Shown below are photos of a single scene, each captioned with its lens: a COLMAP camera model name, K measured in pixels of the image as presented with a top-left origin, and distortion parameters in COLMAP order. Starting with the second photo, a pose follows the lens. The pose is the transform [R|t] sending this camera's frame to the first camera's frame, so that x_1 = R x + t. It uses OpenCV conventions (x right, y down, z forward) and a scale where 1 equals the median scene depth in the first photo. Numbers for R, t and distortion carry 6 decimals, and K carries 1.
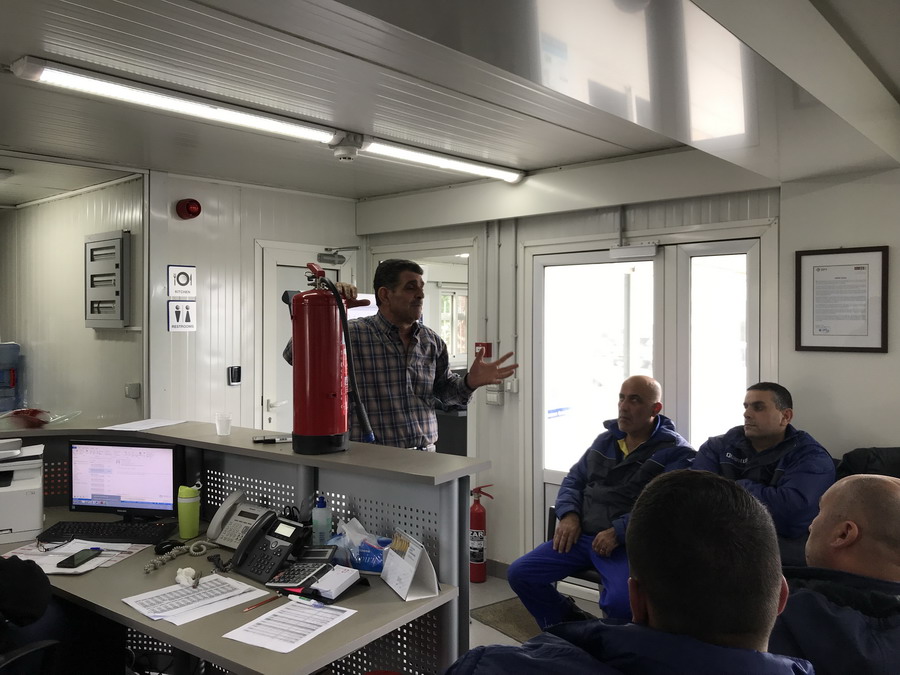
lens RADIAL K [[746.6, 0, 455.3], [0, 746.6, 340.4], [0, 0, 1]] dist [0.015857, -0.003233]
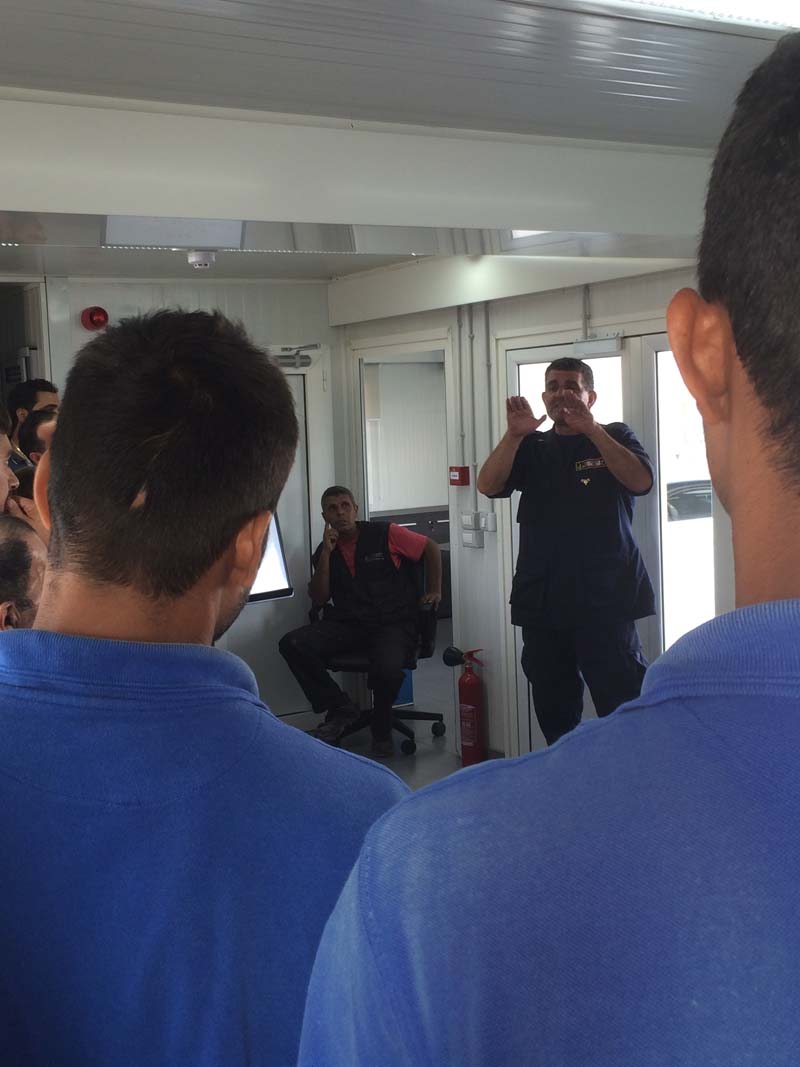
lens RADIAL K [[1317.9, 0, 407.3], [0, 1317.9, 524.4], [0, 0, 1]] dist [0.032473, 0.000000]
pose [[0.953008, -0.009984, -0.302781, 0.431954], [0.029385, 0.997790, 0.059589, -0.021233], [0.301517, -0.065686, 0.951196, -0.333140]]
